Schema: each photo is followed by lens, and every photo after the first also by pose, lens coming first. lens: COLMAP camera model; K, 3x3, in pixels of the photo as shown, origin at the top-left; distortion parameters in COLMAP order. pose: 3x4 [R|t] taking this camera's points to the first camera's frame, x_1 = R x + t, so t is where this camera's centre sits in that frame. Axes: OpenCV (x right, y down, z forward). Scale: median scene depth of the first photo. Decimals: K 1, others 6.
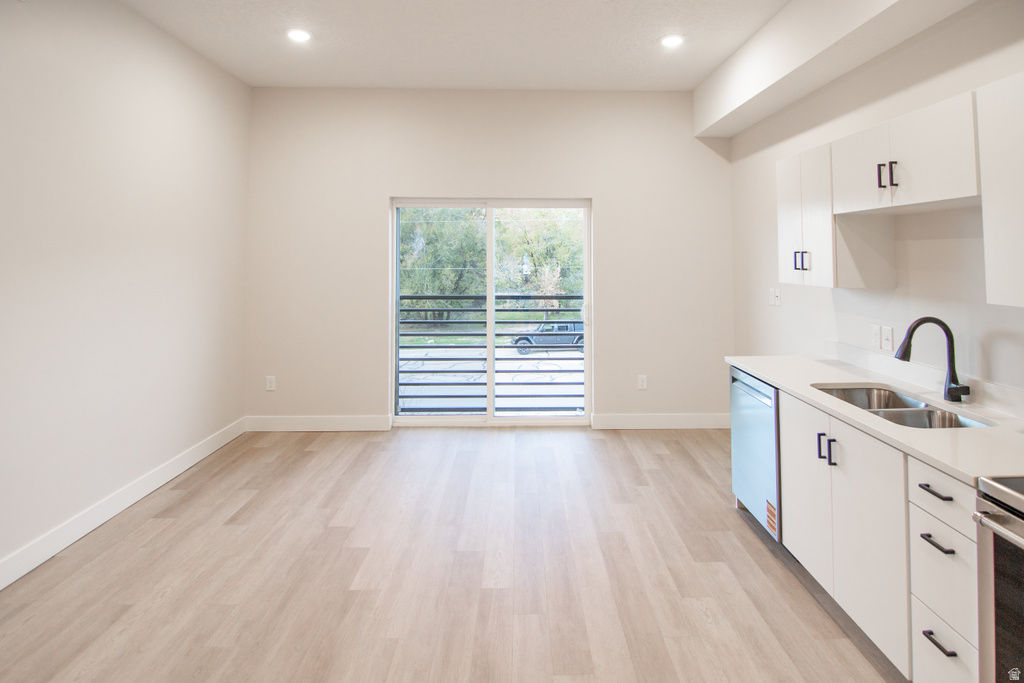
lens RADIAL K [[539.8, 0, 500.6], [0, 539.8, 241.3], [0, 0, 1]] dist [-0.004475, -0.004550]
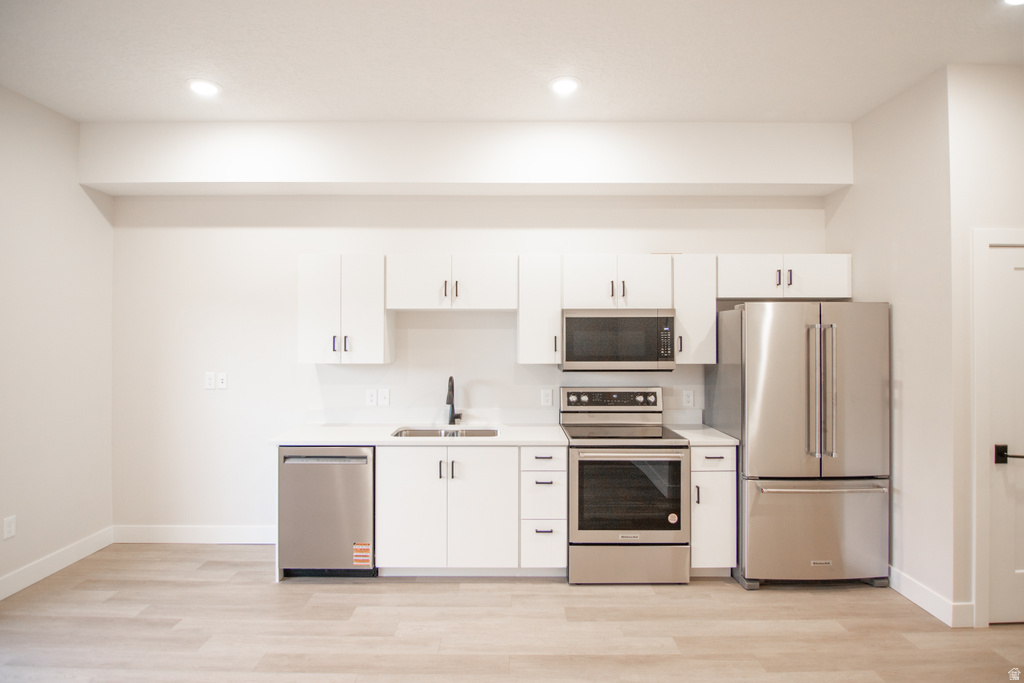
lens RADIAL K [[539.8, 0, 515.3], [0, 539.8, 339.3], [0, 0, 1]] dist [-0.004475, -0.004550]
pose [[-0.012853, 0.001044, 0.999917, -0.879310], [-0.027627, 0.999617, -0.001398, 0.023363], [-0.999536, -0.027643, -0.012820, 0.827883]]
